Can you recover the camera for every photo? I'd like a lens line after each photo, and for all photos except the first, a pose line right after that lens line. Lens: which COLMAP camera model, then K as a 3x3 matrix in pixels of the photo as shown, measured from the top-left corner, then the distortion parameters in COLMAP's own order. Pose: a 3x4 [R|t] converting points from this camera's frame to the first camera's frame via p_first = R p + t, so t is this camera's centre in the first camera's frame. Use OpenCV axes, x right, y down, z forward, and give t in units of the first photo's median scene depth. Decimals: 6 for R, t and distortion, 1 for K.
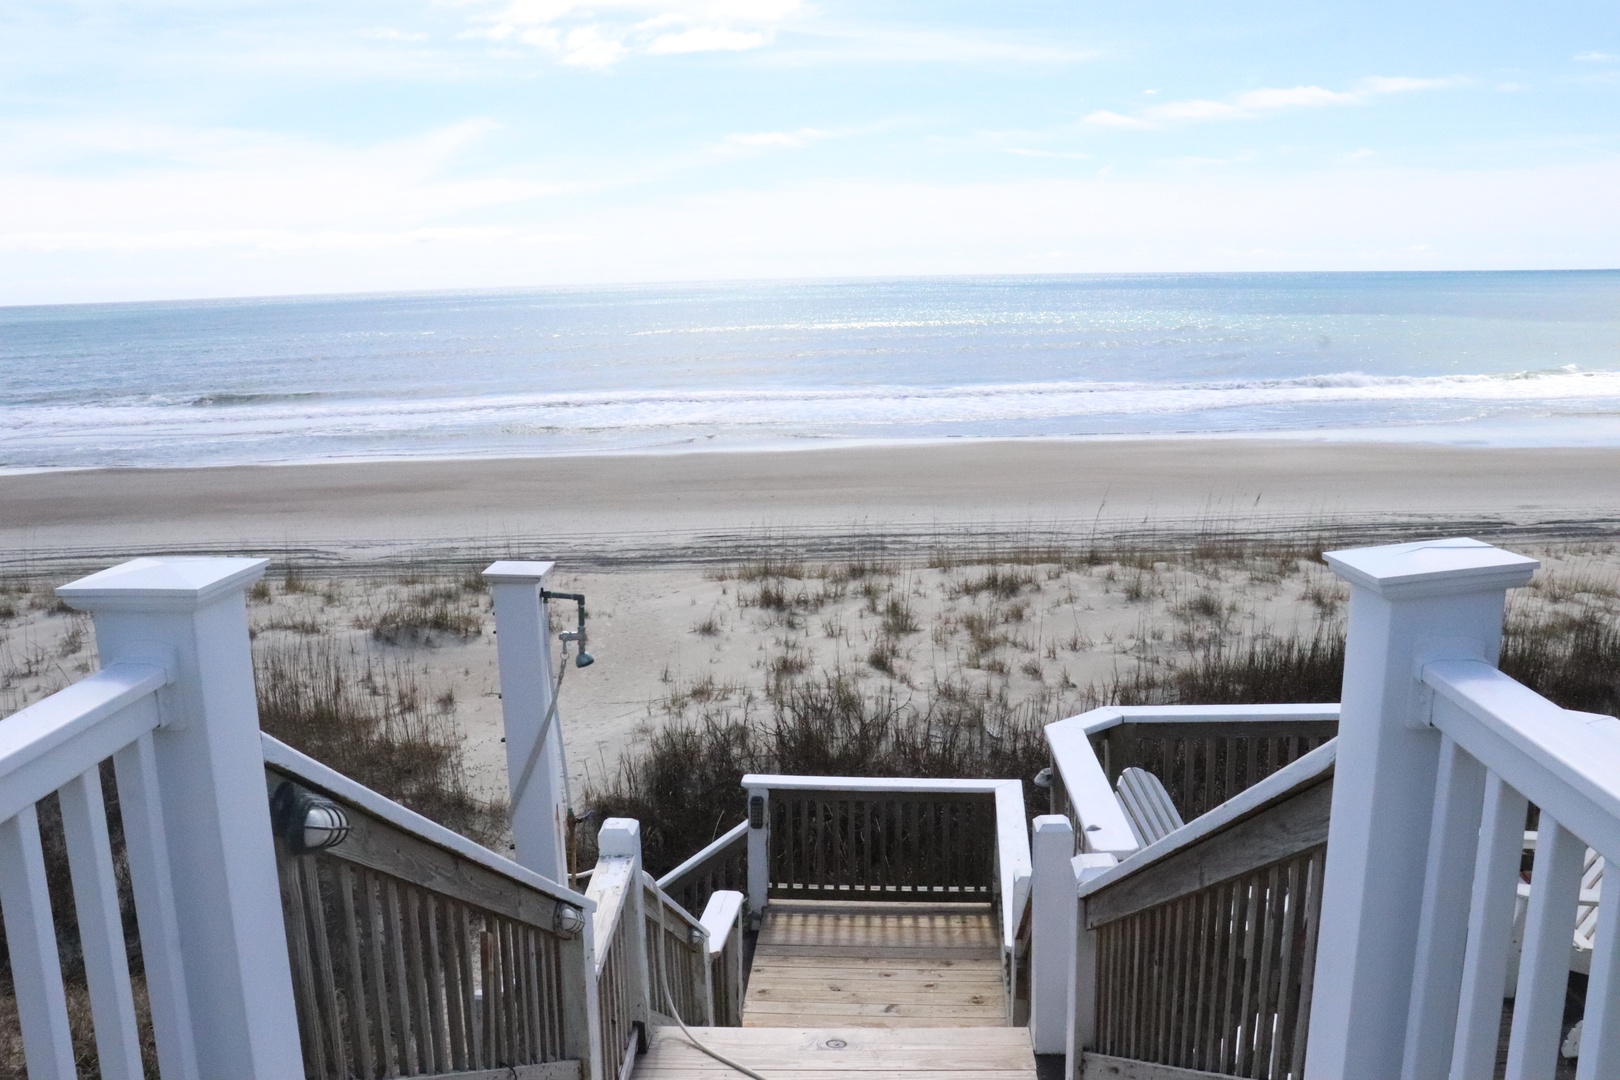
lens RADIAL K [[1334.6, 0, 810.0], [0, 1334.6, 540.0], [0, 0, 1]] dist [-0.175324, 0.165316]
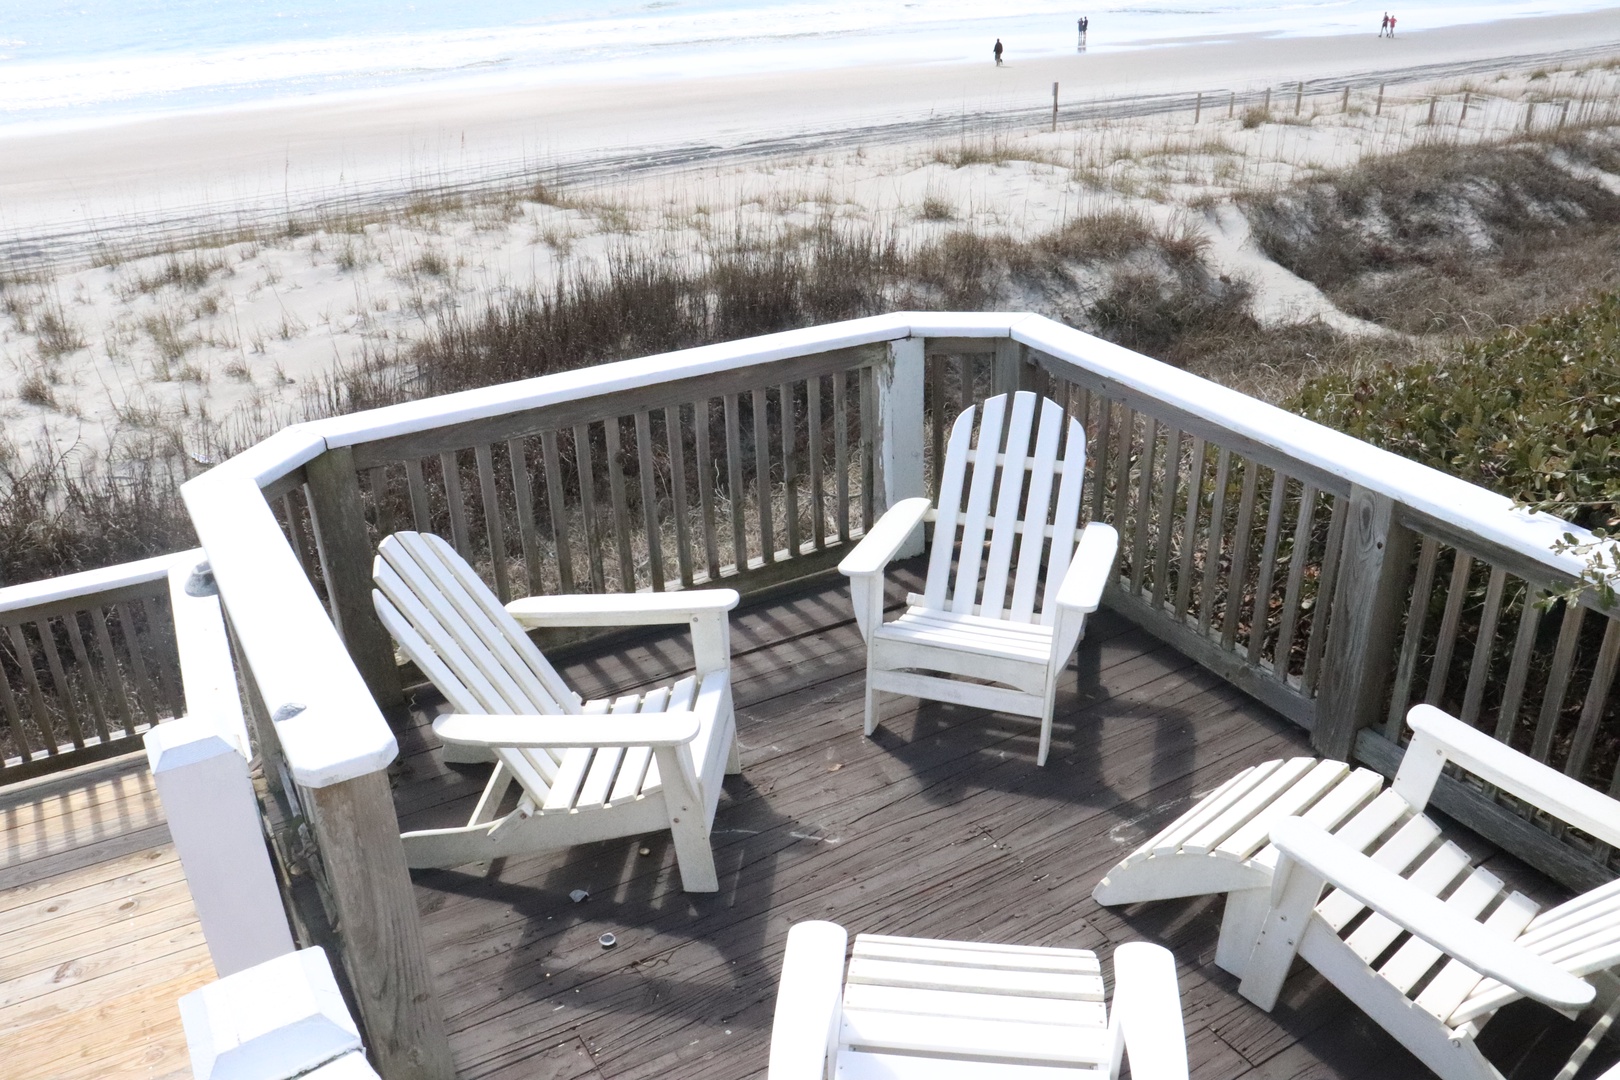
lens RADIAL K [[1334.6, 0, 810.0], [0, 1334.6, 540.0], [0, 0, 1]] dist [-0.175324, 0.165316]
pose [[0.834024, -0.231230, 0.500935, 0.031559], [0.099768, 0.956179, 0.275261, 0.010623], [-0.542632, -0.179598, 0.820546, 0.109683]]
